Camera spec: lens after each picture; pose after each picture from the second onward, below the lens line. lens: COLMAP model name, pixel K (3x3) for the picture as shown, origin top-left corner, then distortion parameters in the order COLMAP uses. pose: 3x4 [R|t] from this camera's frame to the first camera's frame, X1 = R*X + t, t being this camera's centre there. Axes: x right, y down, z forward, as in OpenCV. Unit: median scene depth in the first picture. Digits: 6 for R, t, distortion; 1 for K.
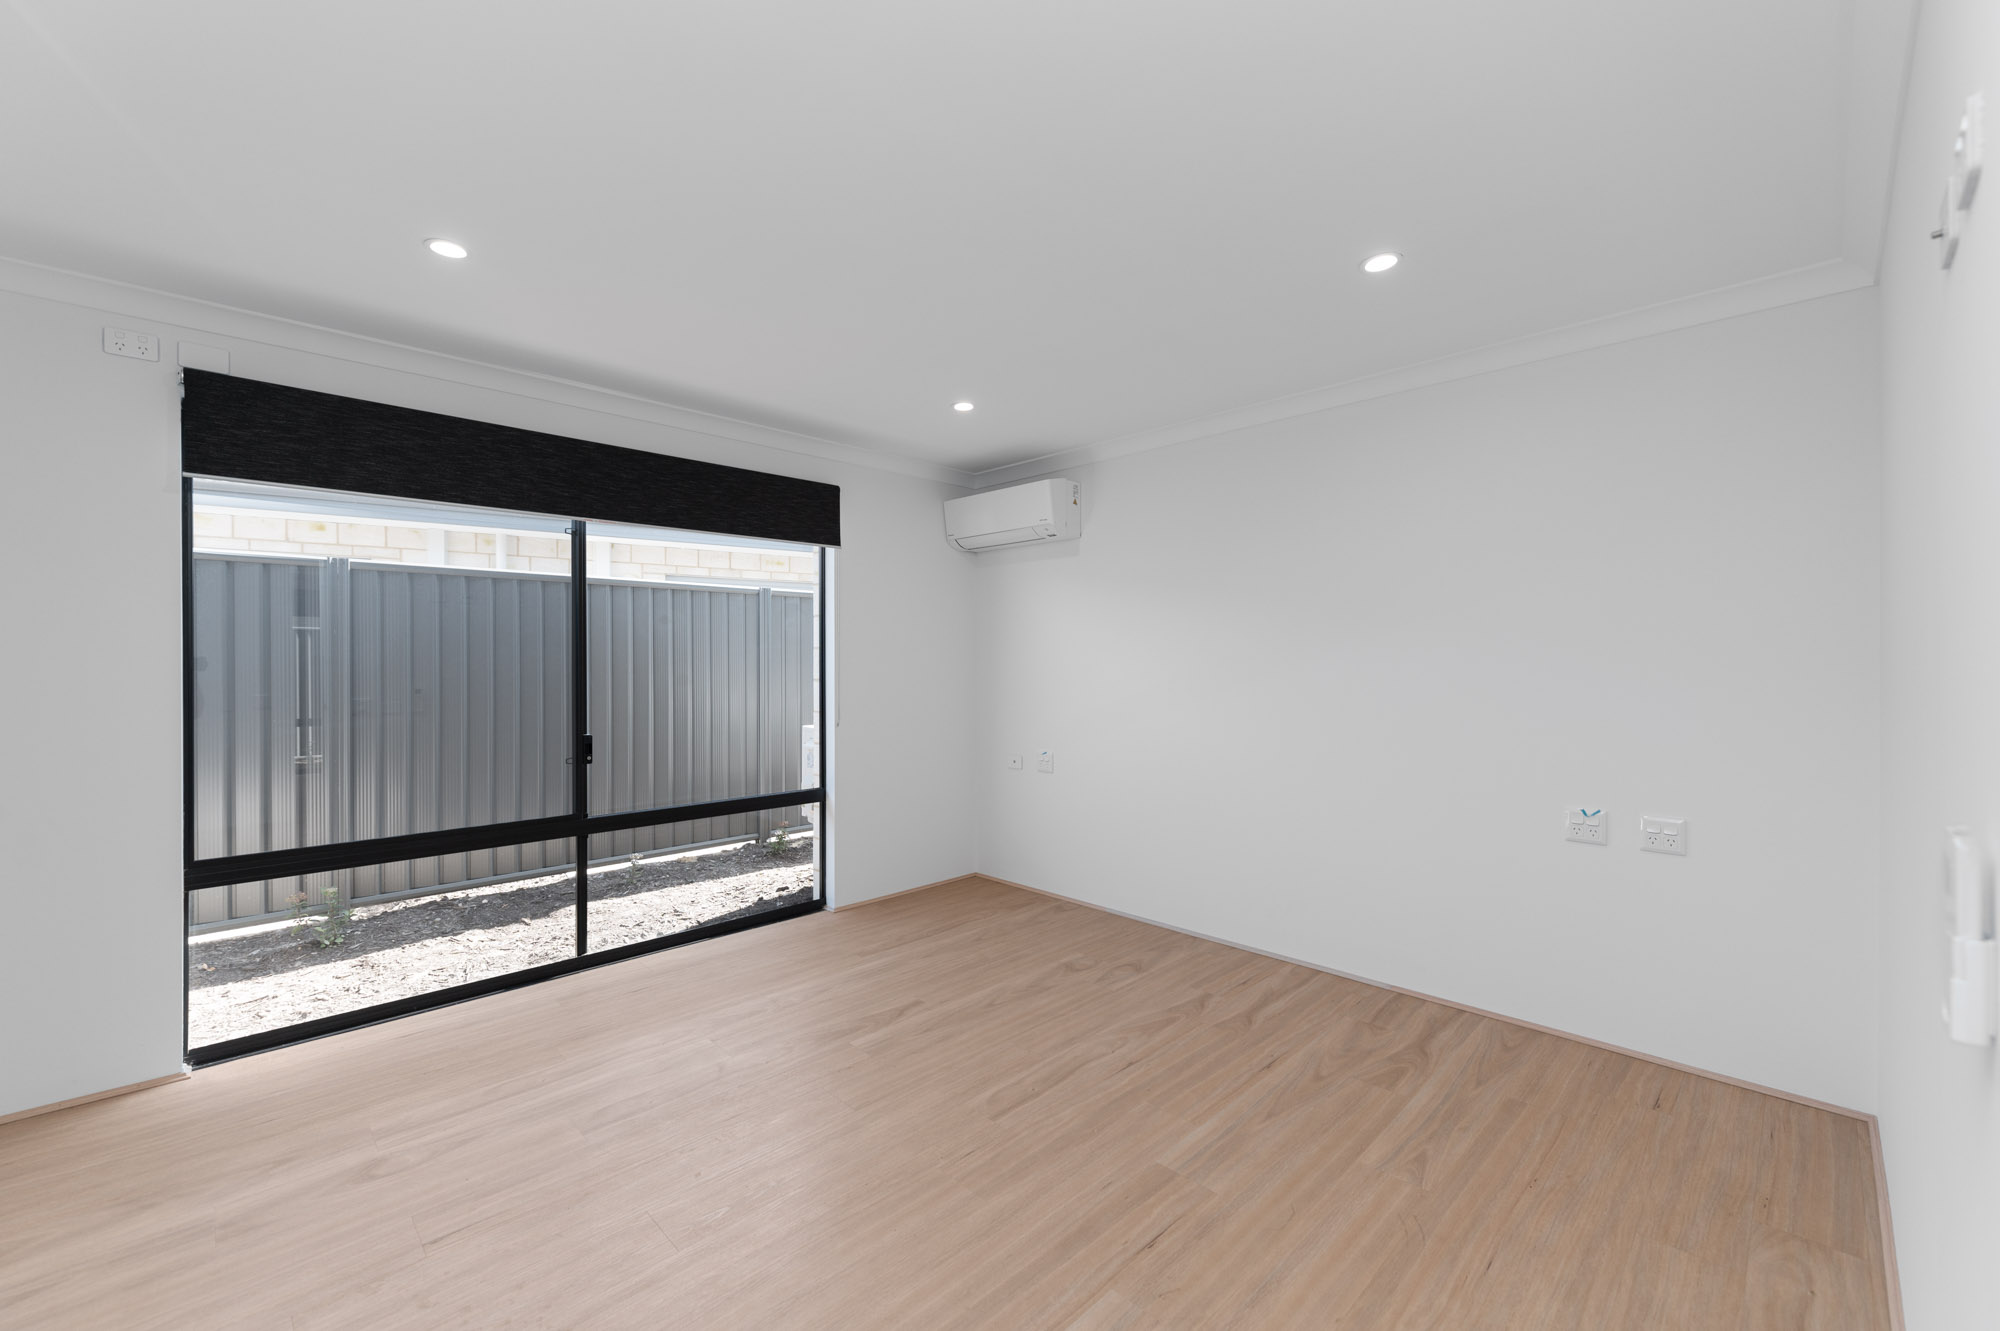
lens RADIAL K [[812.0, 0, 989.4], [0, 812.0, 669.2], [0, 0, 1]] dist [-0.000764, 0.000038]
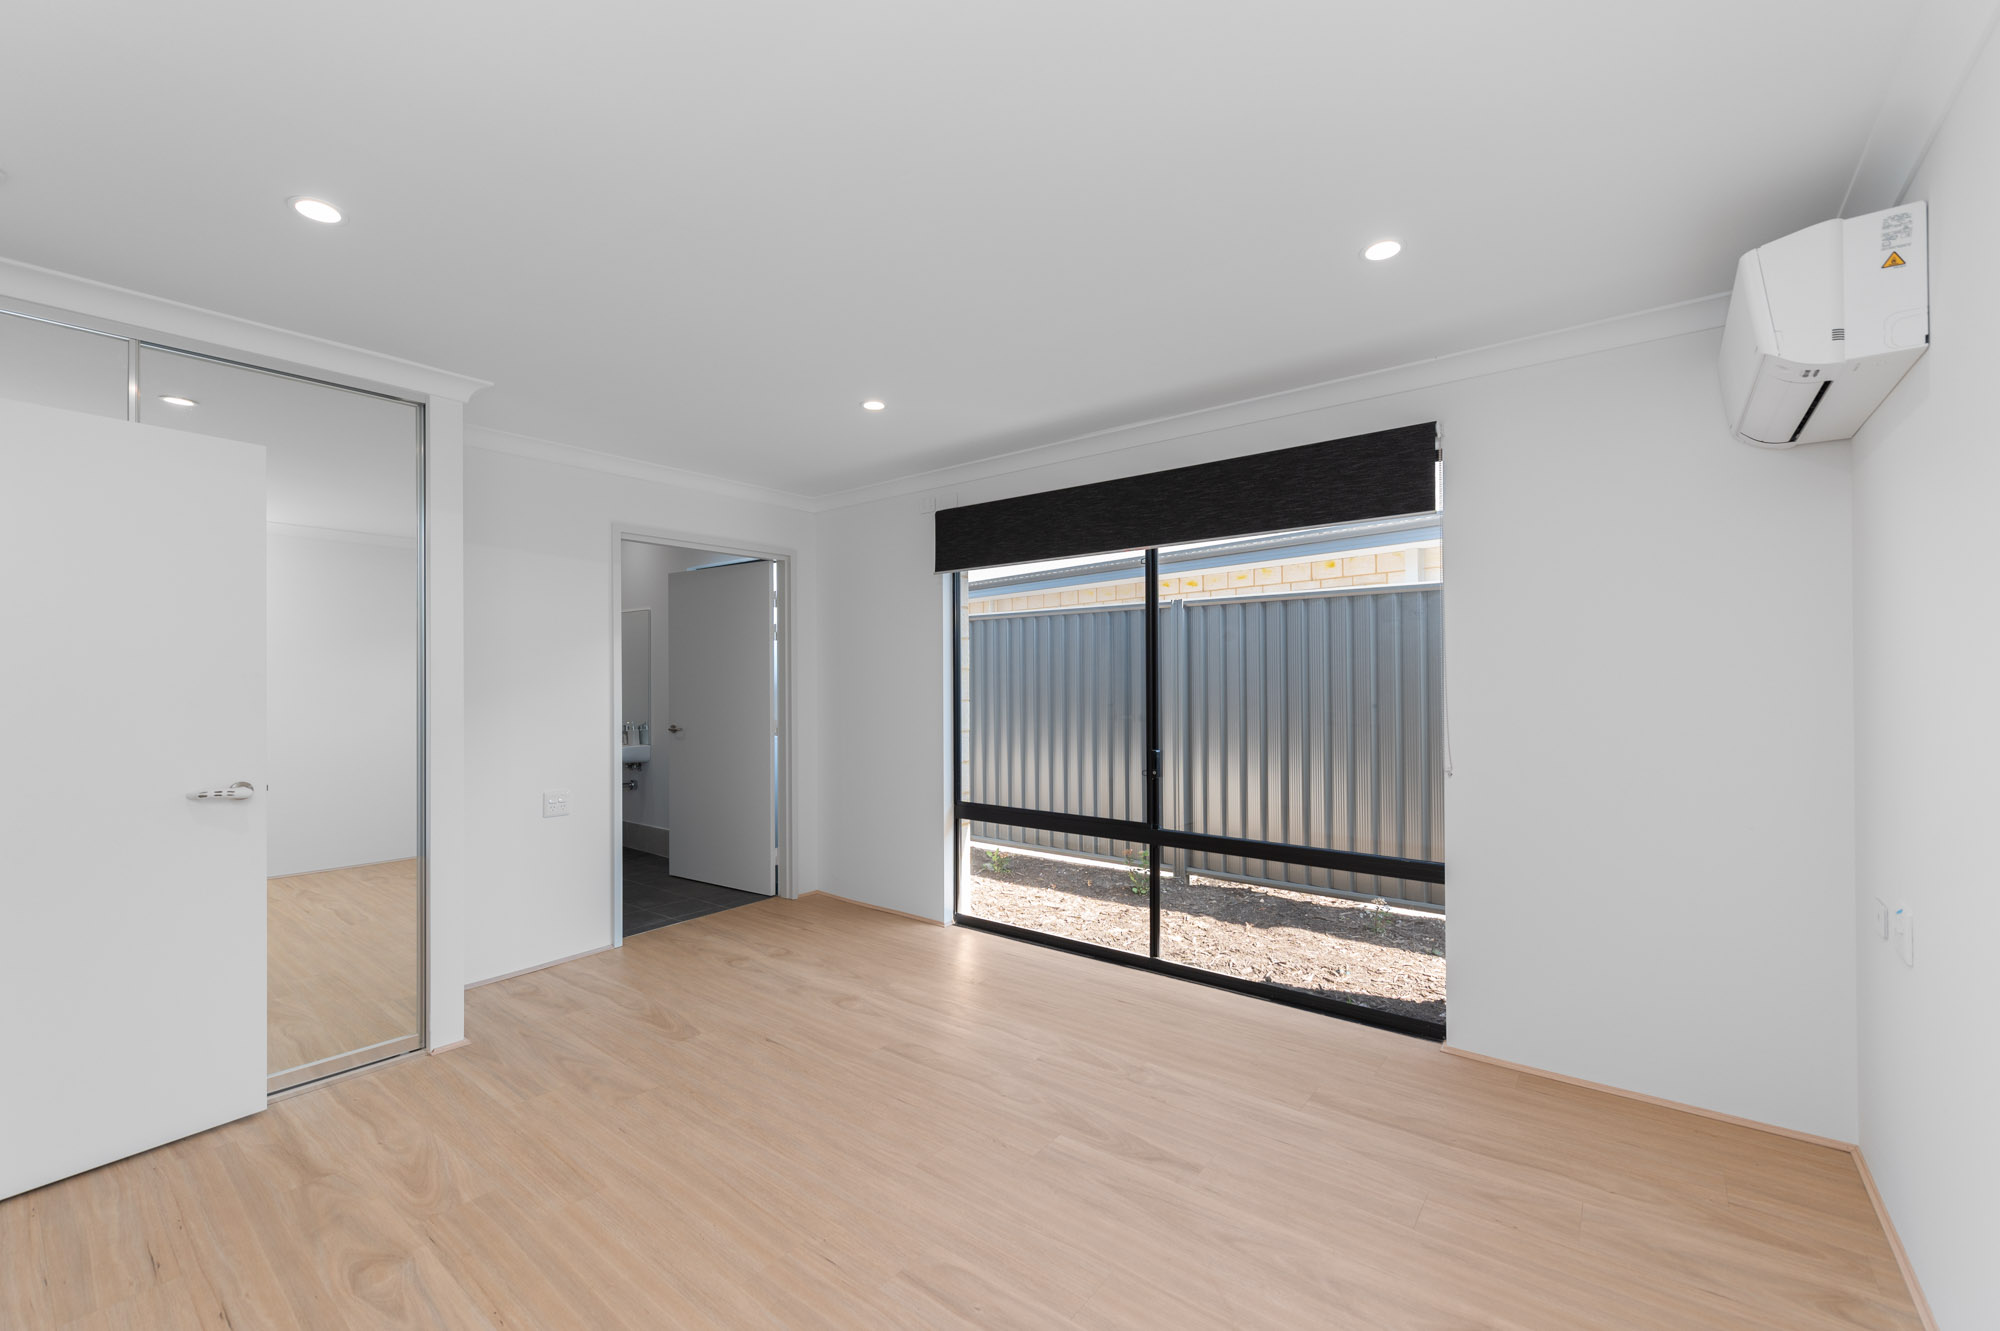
lens RADIAL K [[812.0, 0, 997.5], [0, 812.0, 674.5], [0, 0, 1]] dist [-0.000764, 0.000038]
pose [[0.123192, -0.005313, -0.992369, 0.529541], [-0.002368, 0.999981, -0.005647, -0.012177], [0.992380, 0.003045, 0.123177, 0.663166]]
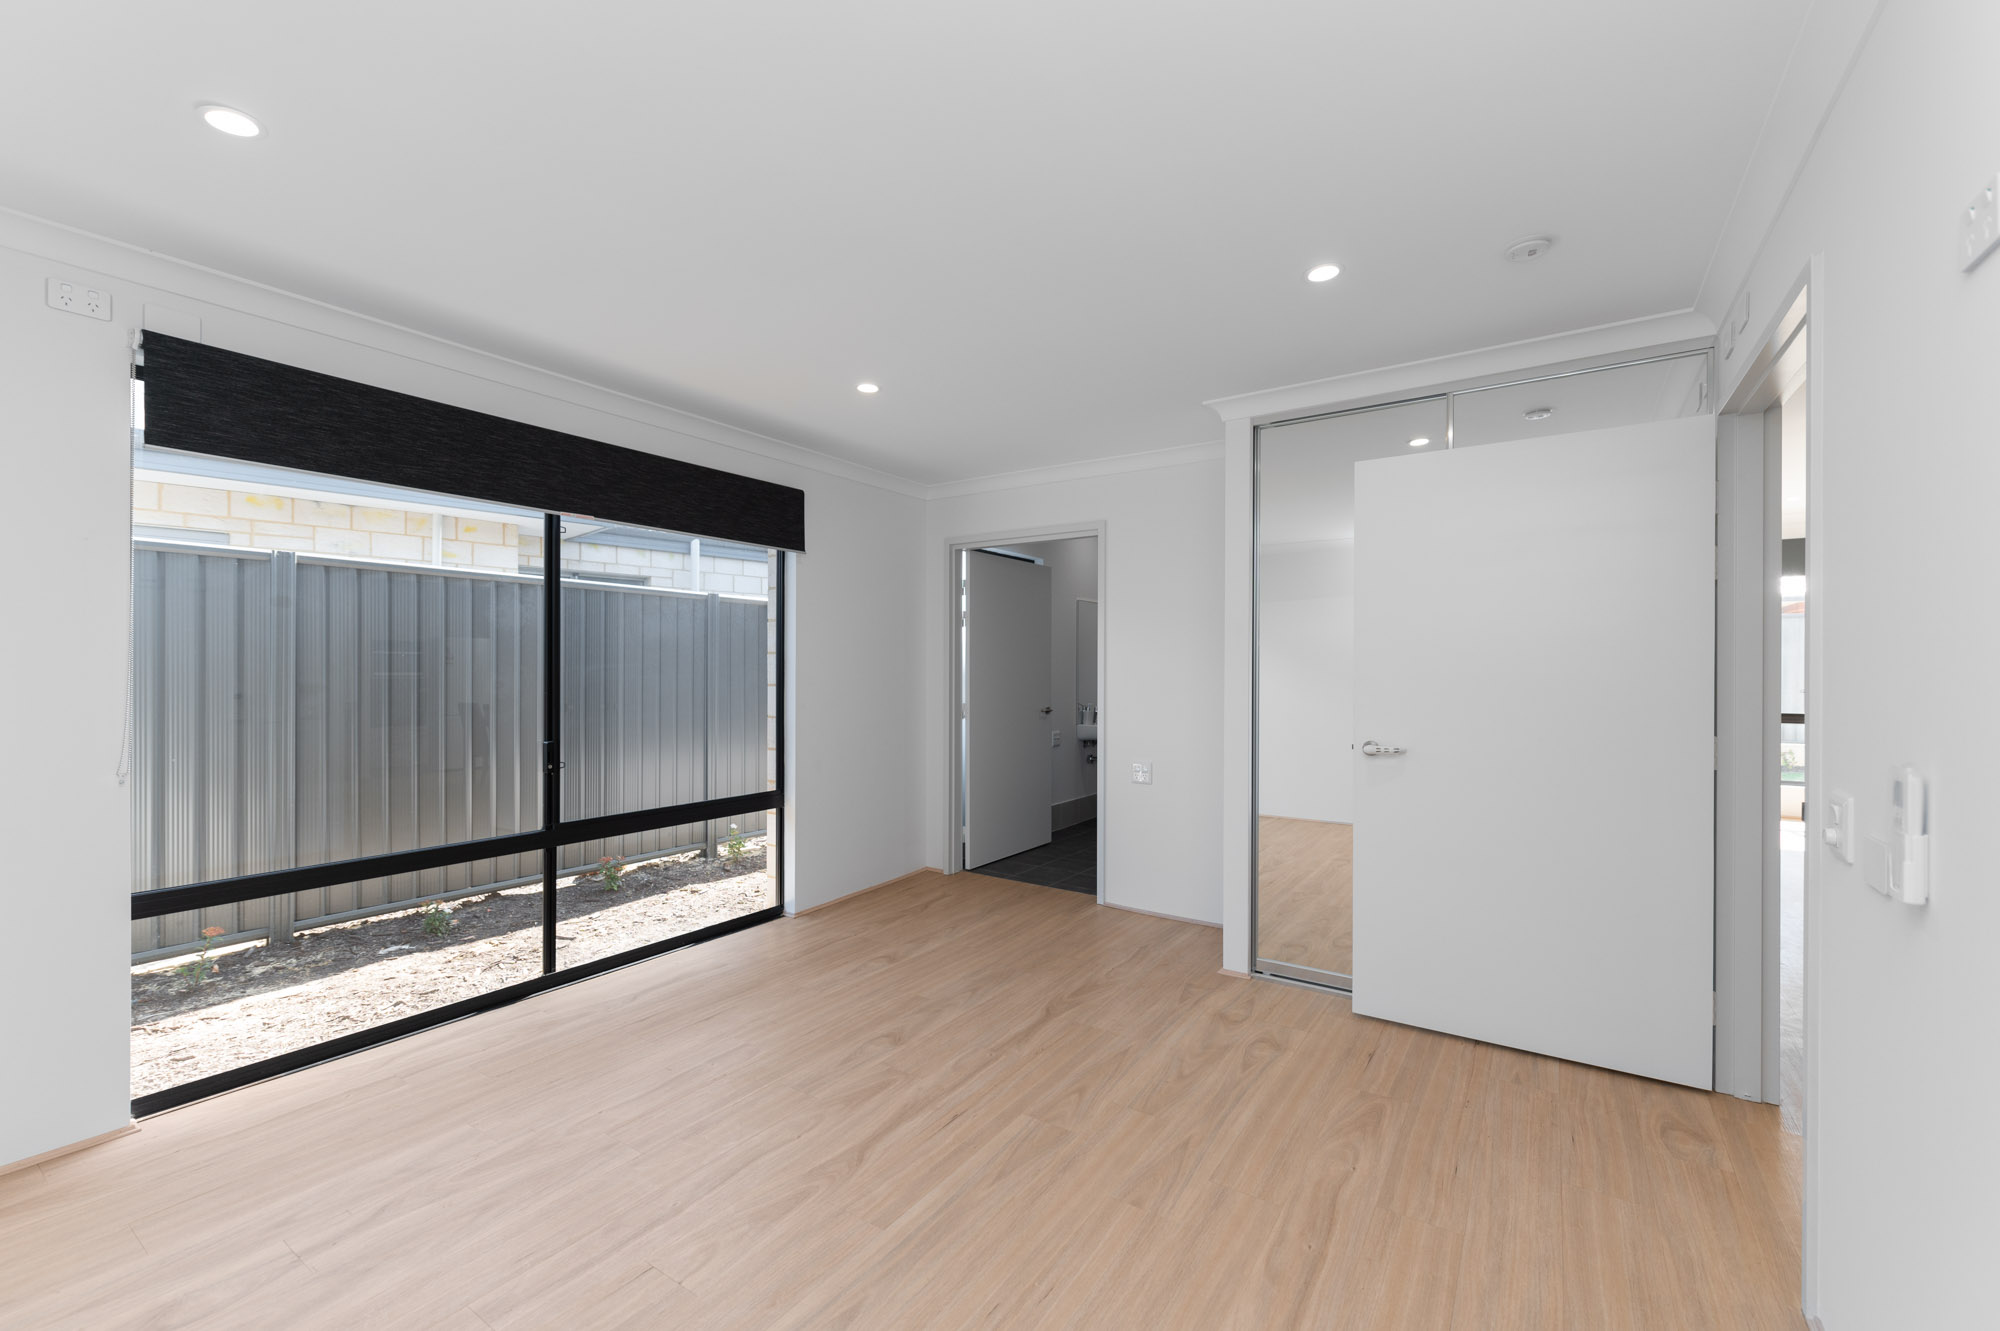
lens RADIAL K [[812.0, 0, 999.2], [0, 812.0, 665.8], [0, 0, 1]] dist [-0.000764, 0.000038]
pose [[0.982649, 0.001998, 0.185463, -0.165029], [0.001487, 0.999825, -0.018648, 0.012163], [-0.185468, 0.018601, 0.982474, -0.034276]]
